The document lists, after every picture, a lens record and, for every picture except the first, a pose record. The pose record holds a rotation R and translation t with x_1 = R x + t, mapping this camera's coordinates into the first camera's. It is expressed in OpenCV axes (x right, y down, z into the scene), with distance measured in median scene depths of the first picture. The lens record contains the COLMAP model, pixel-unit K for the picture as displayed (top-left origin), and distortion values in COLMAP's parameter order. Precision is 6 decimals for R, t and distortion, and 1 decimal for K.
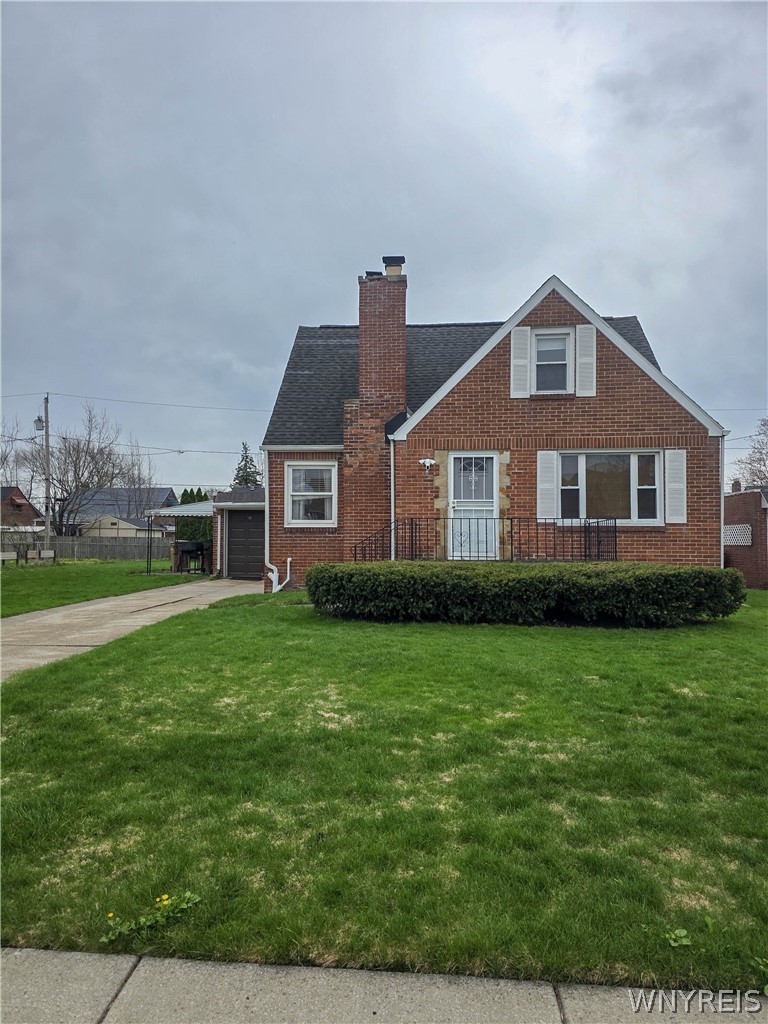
lens RADIAL K [[643.1, 0, 381.9], [0, 643.1, 520.0], [0, 0, 1]] dist [0.071556, -0.062811]
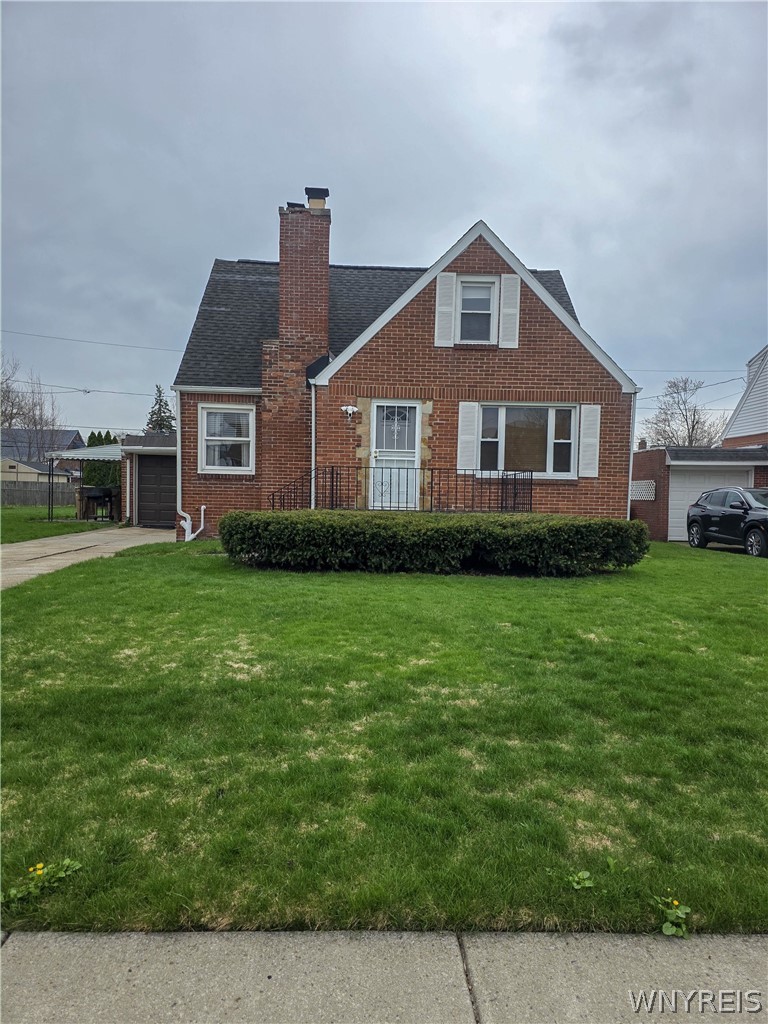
lens RADIAL K [[643.1, 0, 381.9], [0, 643.1, 520.0], [0, 0, 1]] dist [0.071556, -0.062811]
pose [[0.992592, 0.013167, 0.120783, 0.006877], [-0.022161, 0.997054, 0.073426, 0.007283], [-0.119461, -0.075559, 0.989960, 0.026850]]
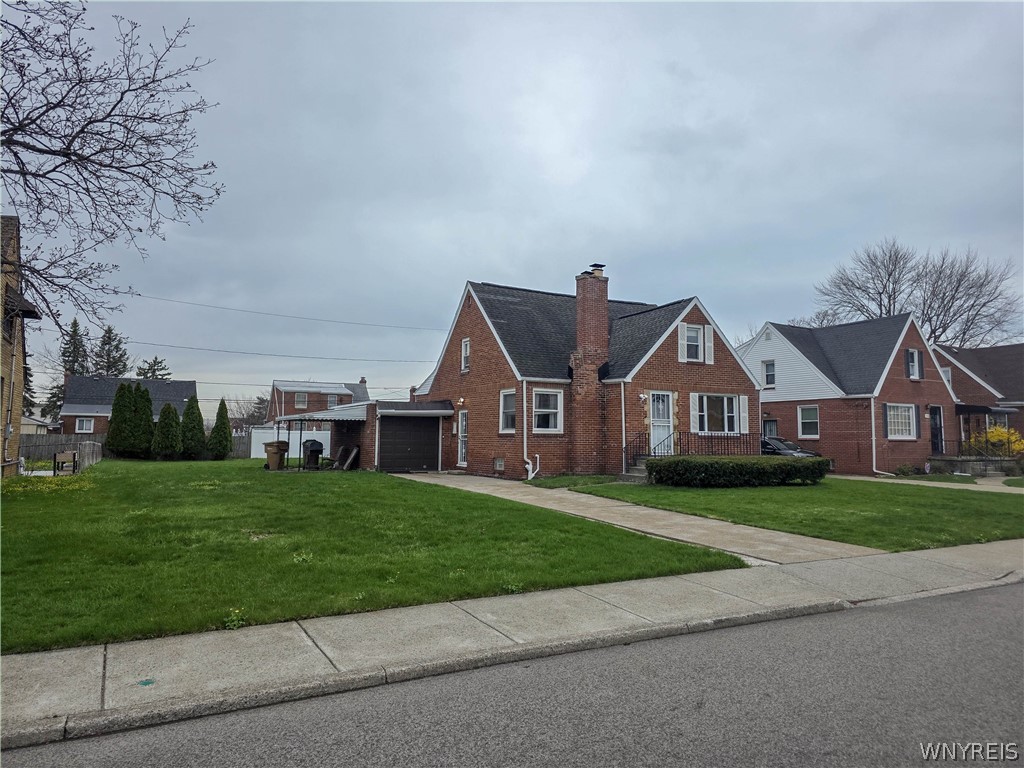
lens RADIAL K [[643.1, 0, 512.0], [0, 643.1, 384.0], [0, 0, 1]] dist [0.071556, -0.062811]
pose [[0.848773, 0.049245, 0.526459, -1.848265], [-0.022948, 0.998146, -0.056369, -0.032289], [-0.528259, 0.035763, 0.848330, -0.415352]]
